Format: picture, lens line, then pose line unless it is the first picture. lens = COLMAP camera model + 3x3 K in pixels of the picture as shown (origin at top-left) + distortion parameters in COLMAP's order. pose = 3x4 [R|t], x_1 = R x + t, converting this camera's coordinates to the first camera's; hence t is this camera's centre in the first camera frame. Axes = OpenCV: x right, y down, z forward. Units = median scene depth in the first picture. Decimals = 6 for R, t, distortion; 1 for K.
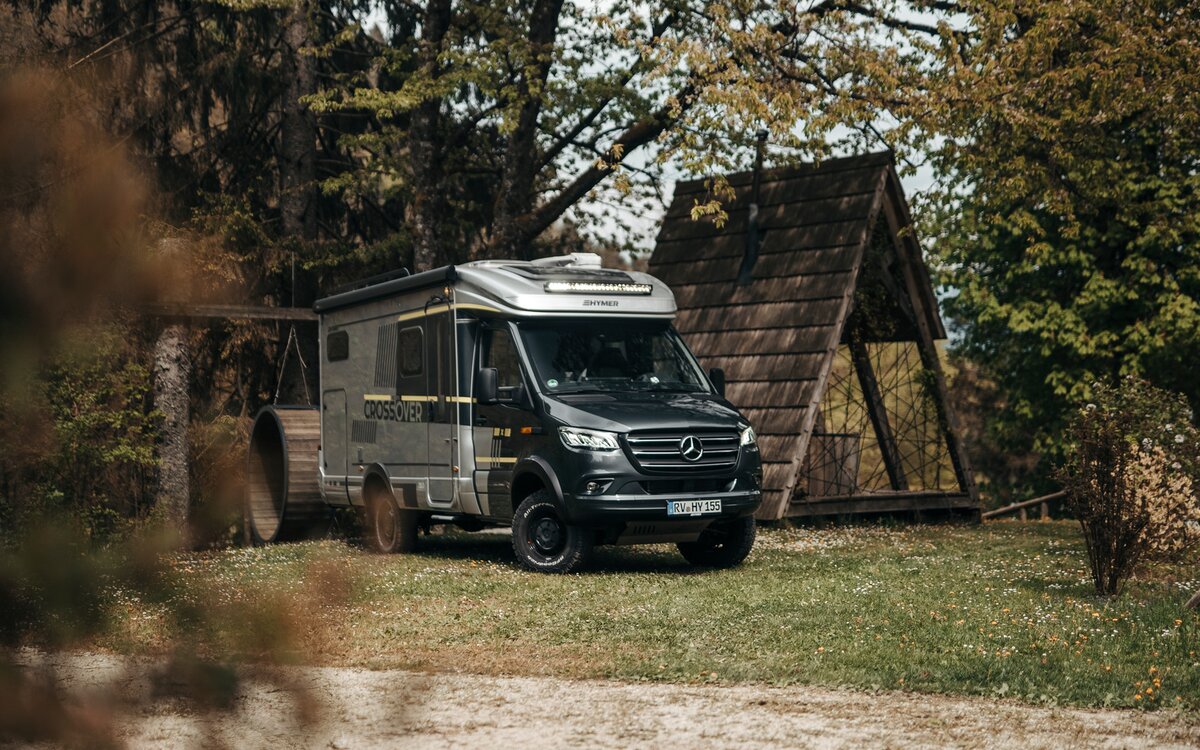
lens RADIAL K [[1562.2, 0, 600.0], [0, 1562.2, 375.0], [0, 0, 1]] dist [0.010691, 0.003708]
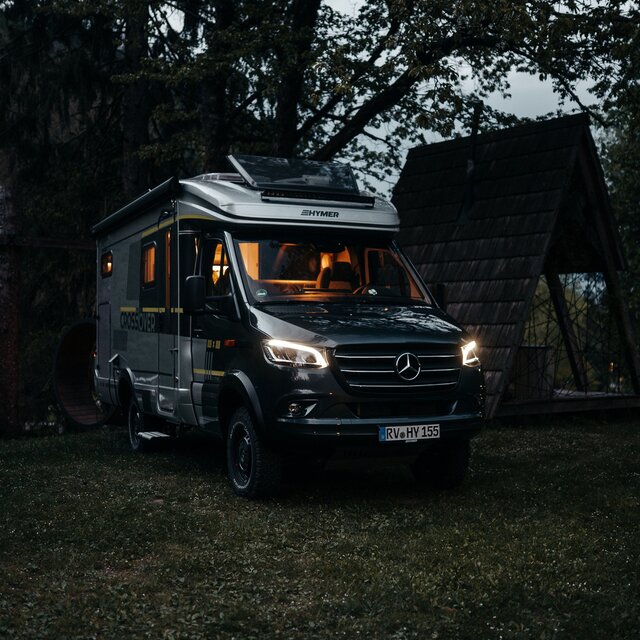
lens RADIAL K [[925.7, 0, 320.0], [0, 925.7, 320.0], [0, 0, 1]] dist [-0.027689, -0.016040]
pose [[0.998468, 0.012226, -0.053968, 0.029384], [-0.011375, 0.999806, 0.016050, 0.010331], [0.054154, -0.015411, 0.998414, 0.376984]]
